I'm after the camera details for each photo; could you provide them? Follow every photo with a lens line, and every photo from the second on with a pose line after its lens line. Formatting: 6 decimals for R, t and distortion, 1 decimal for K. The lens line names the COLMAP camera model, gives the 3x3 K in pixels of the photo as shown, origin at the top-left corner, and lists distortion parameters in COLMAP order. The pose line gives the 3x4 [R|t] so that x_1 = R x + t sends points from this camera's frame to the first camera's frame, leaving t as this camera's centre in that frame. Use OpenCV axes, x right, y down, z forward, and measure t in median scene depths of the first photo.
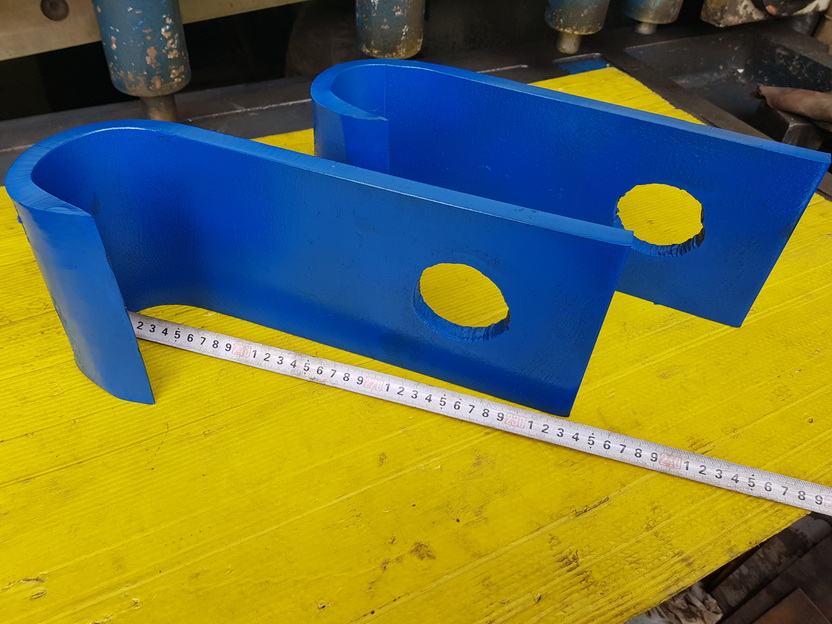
lens RADIAL K [[682.9, 0, 417.0], [0, 682.9, 309.3], [0, 0, 1]] dist [0.032364, -0.073826]
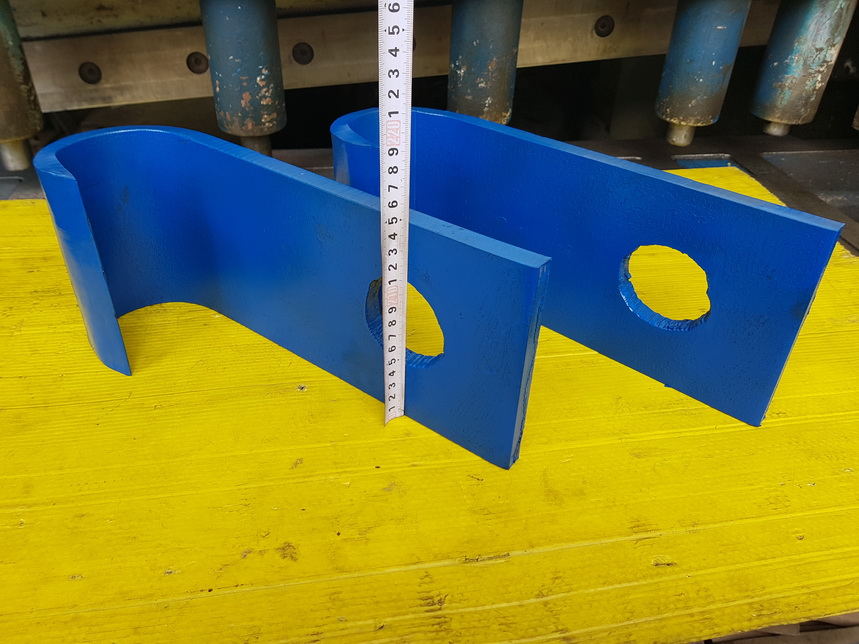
lens RADIAL K [[705.0, 0, 432.1], [0, 705.0, 321.5], [0, 0, 1]] dist [0.032364, -0.073826]
pose [[0.948839, 0.145854, -0.280054, 0.361030], [-0.189098, 0.972765, -0.134054, 0.109558], [0.252875, 0.180154, 0.950578, 0.032058]]
